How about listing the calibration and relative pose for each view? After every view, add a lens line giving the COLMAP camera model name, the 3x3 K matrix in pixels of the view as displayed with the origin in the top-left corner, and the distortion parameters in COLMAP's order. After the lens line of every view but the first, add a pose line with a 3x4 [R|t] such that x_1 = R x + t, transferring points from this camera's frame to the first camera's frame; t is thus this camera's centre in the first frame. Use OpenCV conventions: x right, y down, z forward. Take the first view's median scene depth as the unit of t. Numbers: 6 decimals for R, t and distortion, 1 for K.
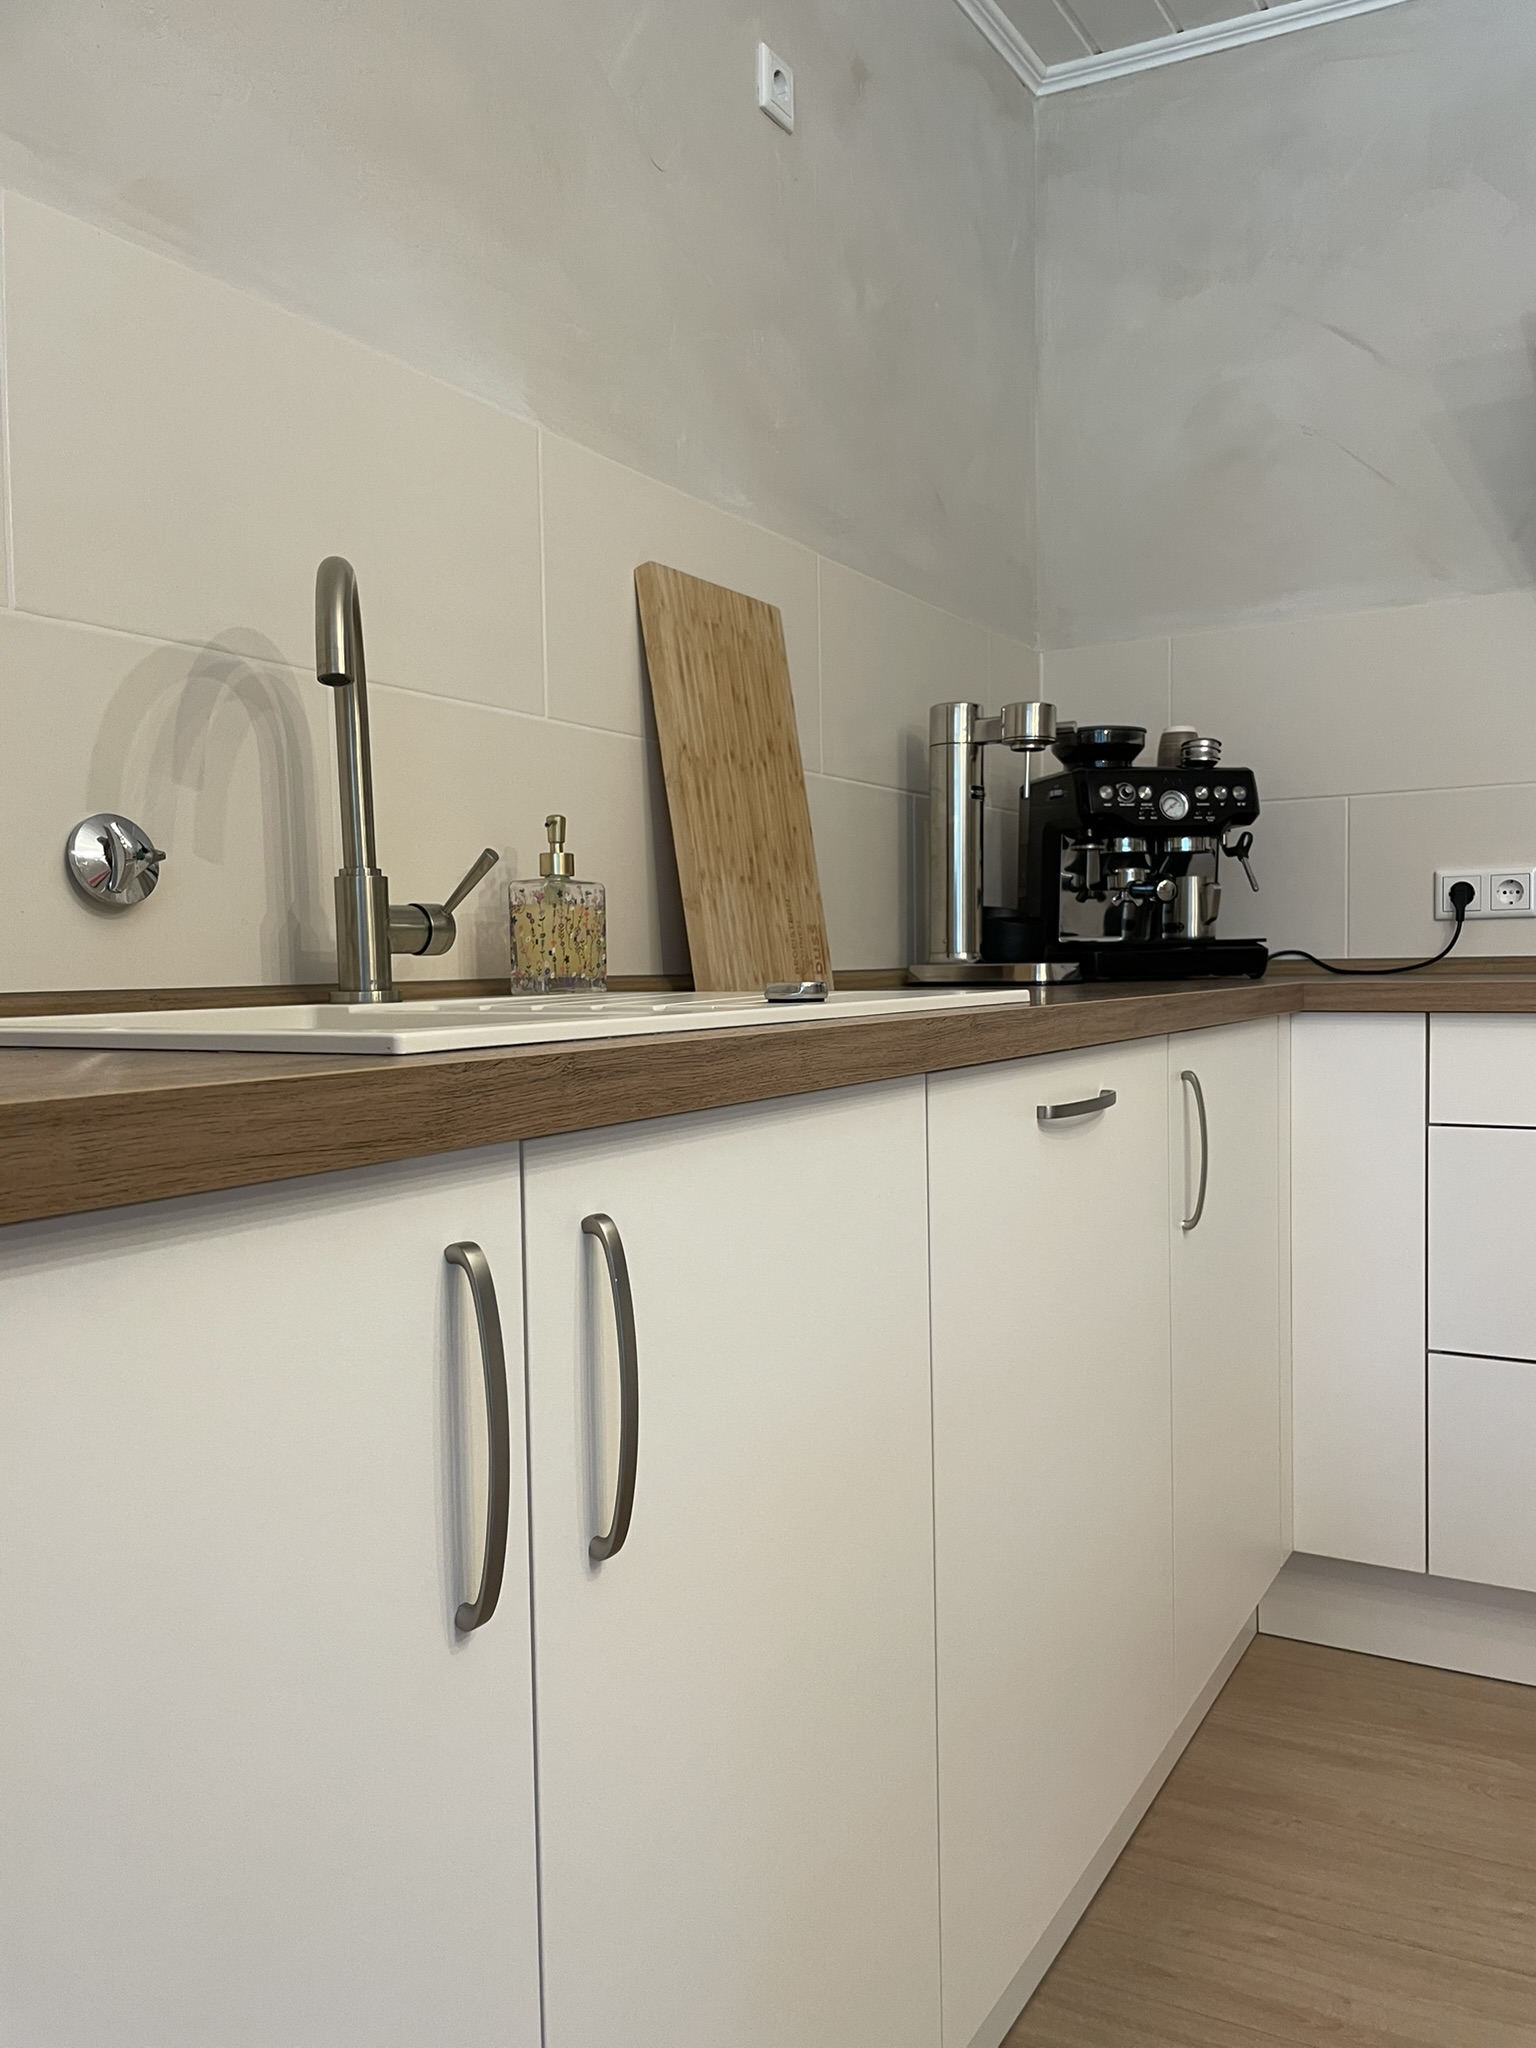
lens RADIAL K [[1565.0, 0, 815.1], [0, 1565.0, 1032.2], [0, 0, 1]] dist [0.049455, -0.079790]
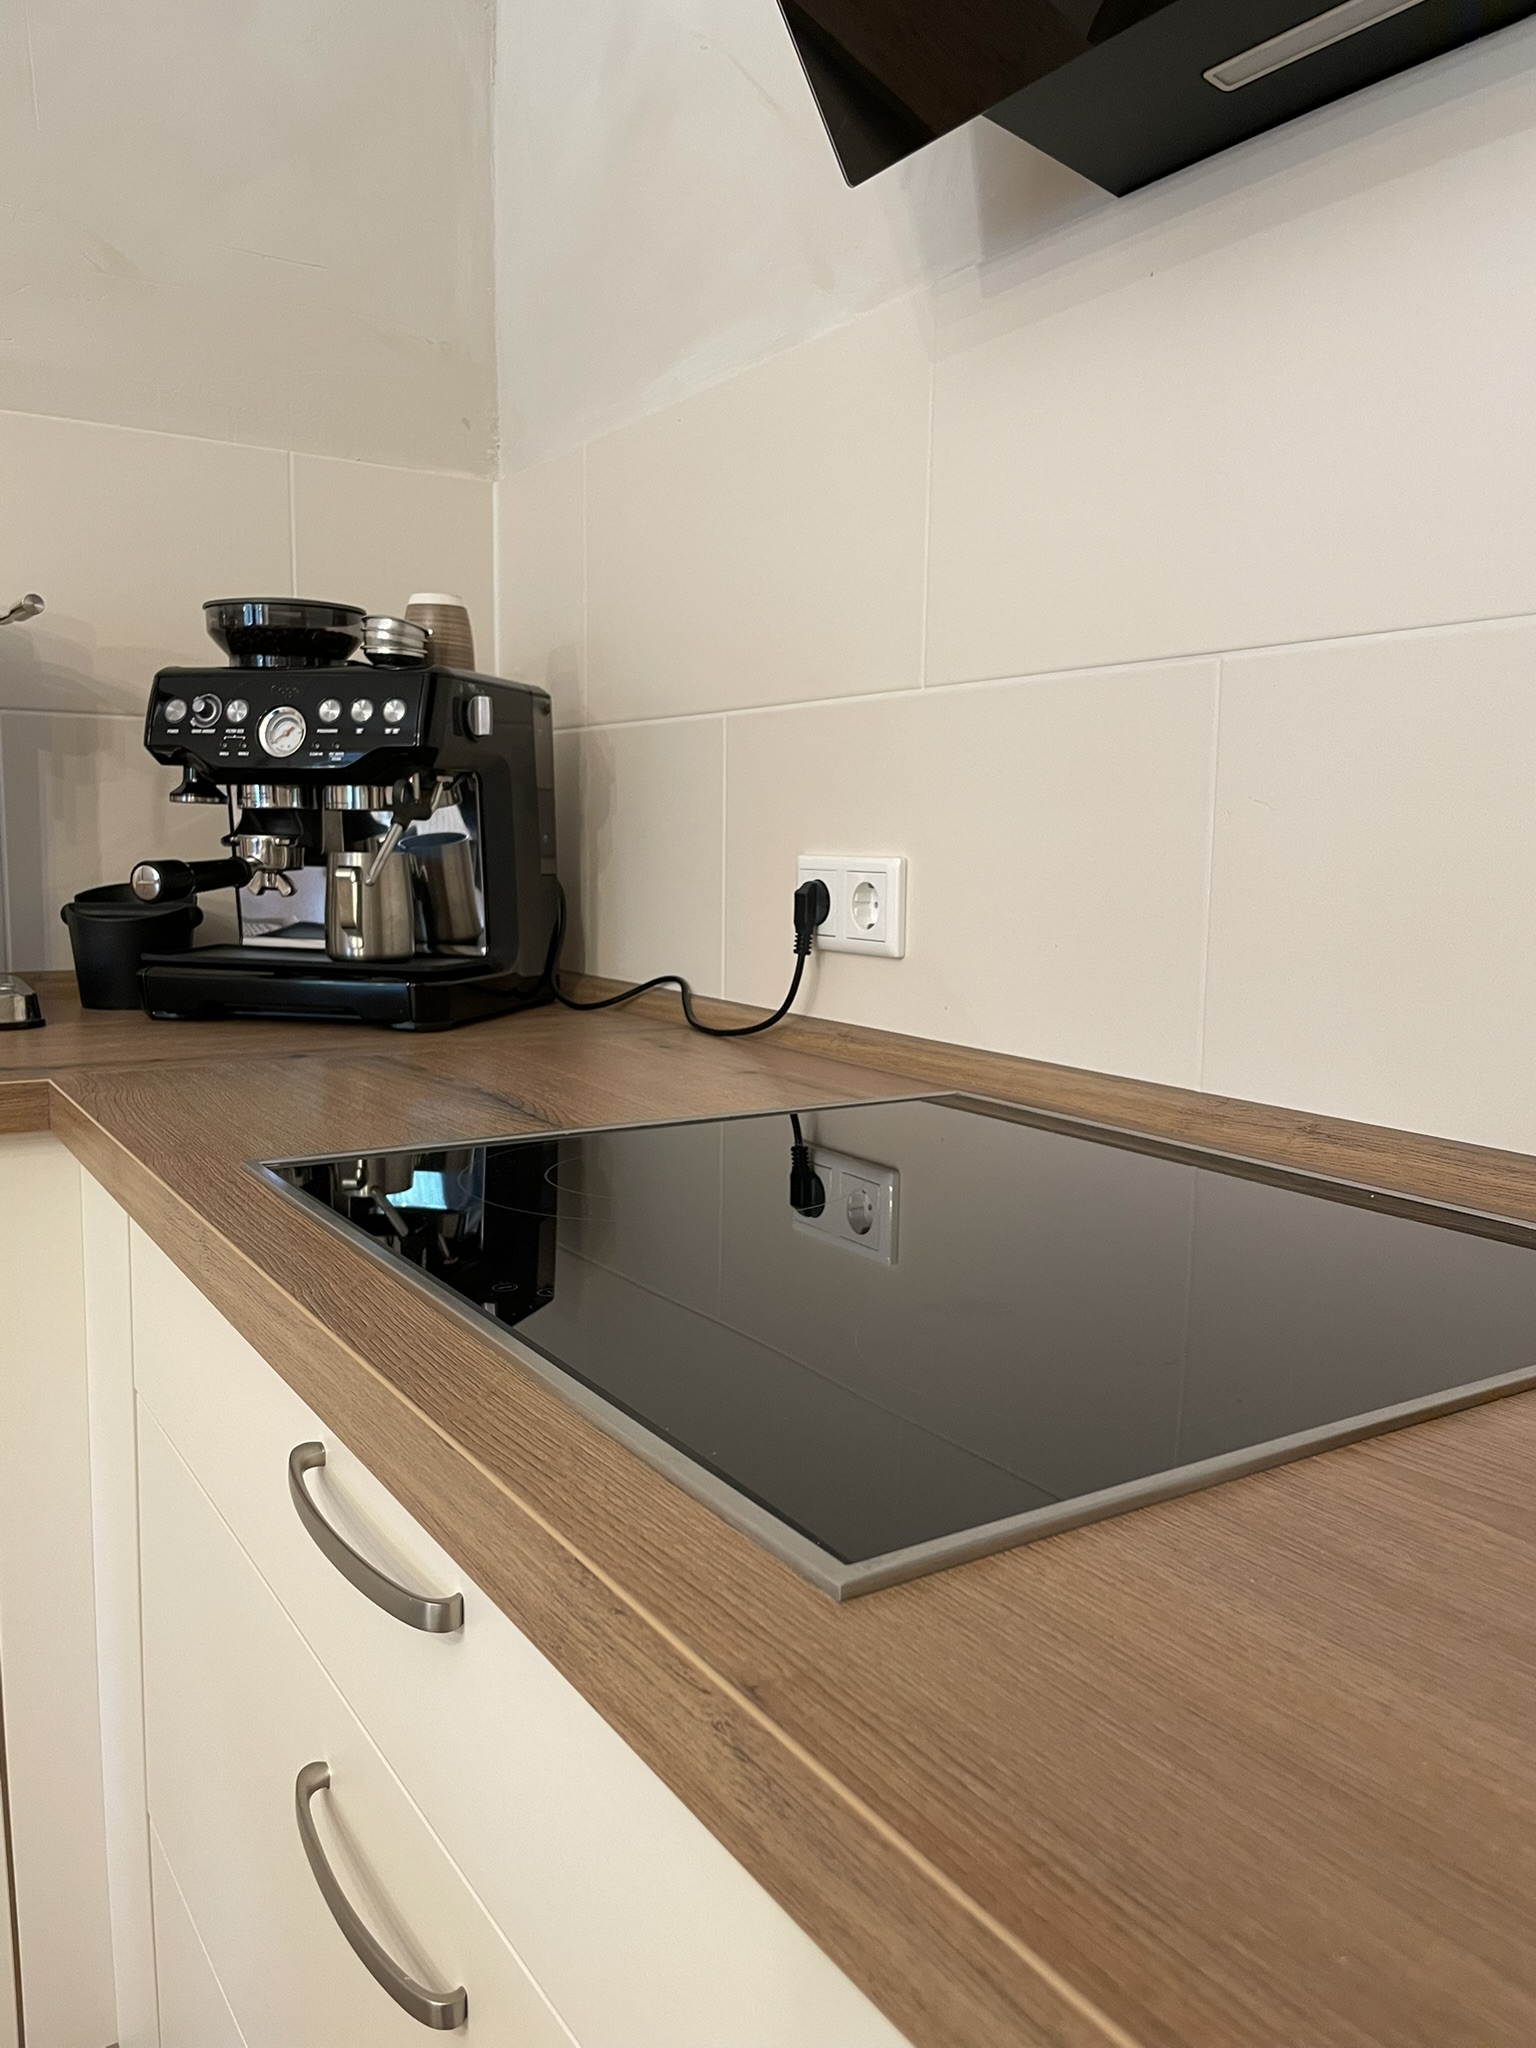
lens RADIAL K [[1565.0, 0, 815.1], [0, 1565.0, 1032.2], [0, 0, 1]] dist [0.049455, -0.079790]
pose [[0.895127, 0.086620, -0.437315, 0.848389], [-0.056584, 0.995084, 0.081278, -0.115298], [0.442206, -0.048009, 0.895628, 0.694770]]
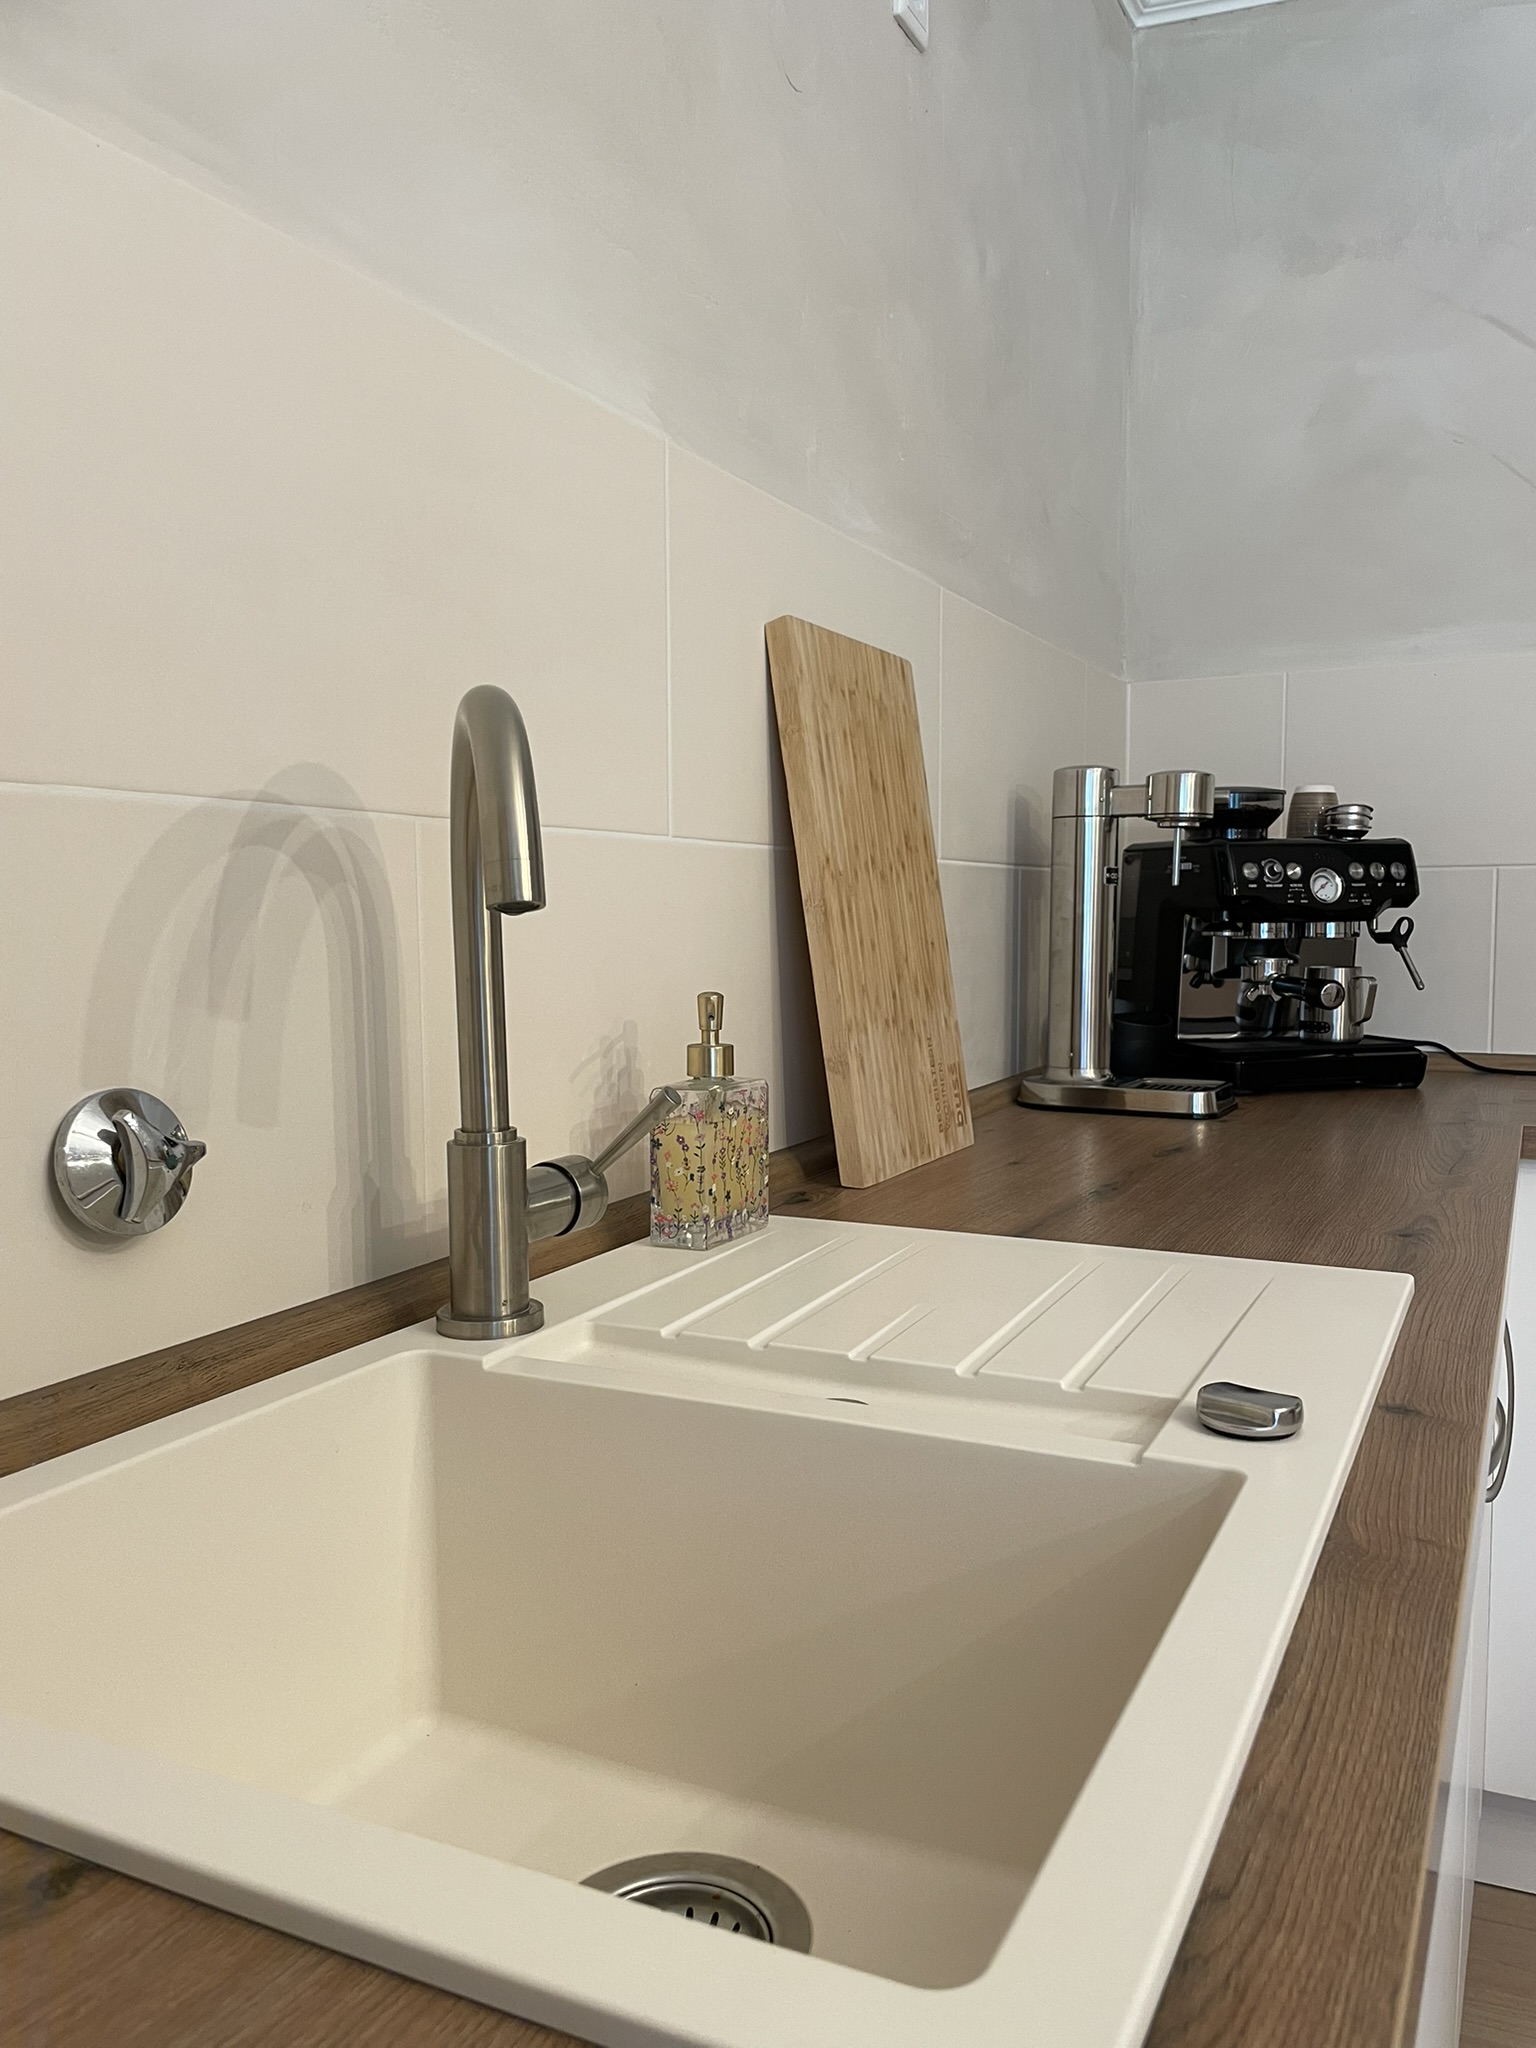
lens RADIAL K [[1565.0, 0, 815.1], [0, 1565.0, 1032.2], [0, 0, 1]] dist [0.049455, -0.079790]
pose [[0.997326, 0.006402, 0.072794, -0.133339], [-0.008604, 0.999514, 0.029976, -0.111603], [-0.072567, -0.030522, 0.996896, 0.219402]]
